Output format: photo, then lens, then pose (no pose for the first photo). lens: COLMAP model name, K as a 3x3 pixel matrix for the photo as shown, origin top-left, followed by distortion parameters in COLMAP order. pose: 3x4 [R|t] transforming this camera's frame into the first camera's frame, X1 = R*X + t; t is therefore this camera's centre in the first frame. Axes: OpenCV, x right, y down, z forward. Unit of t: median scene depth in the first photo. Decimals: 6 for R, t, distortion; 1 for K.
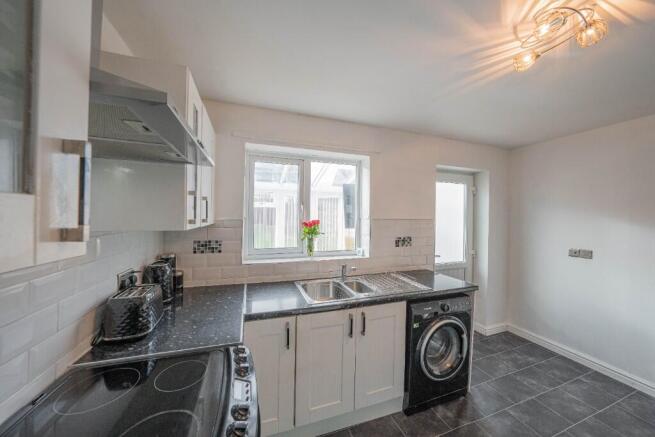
lens RADIAL K [[223.9, 0, 327.7], [0, 223.9, 217.0], [0, 0, 1]] dist [-0.009380, 0.000161]
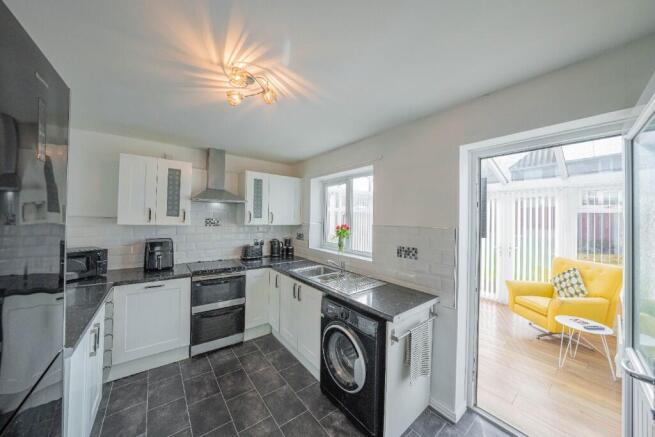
lens RADIAL K [[223.9, 0, 327.7], [0, 223.9, 217.0], [0, 0, 1]] dist [-0.009380, 0.000161]
pose [[0.321646, -0.011981, -0.946784, 1.199848], [-0.018838, 0.999641, -0.019050, -0.002417], [0.946673, 0.023963, 0.321305, 0.506337]]
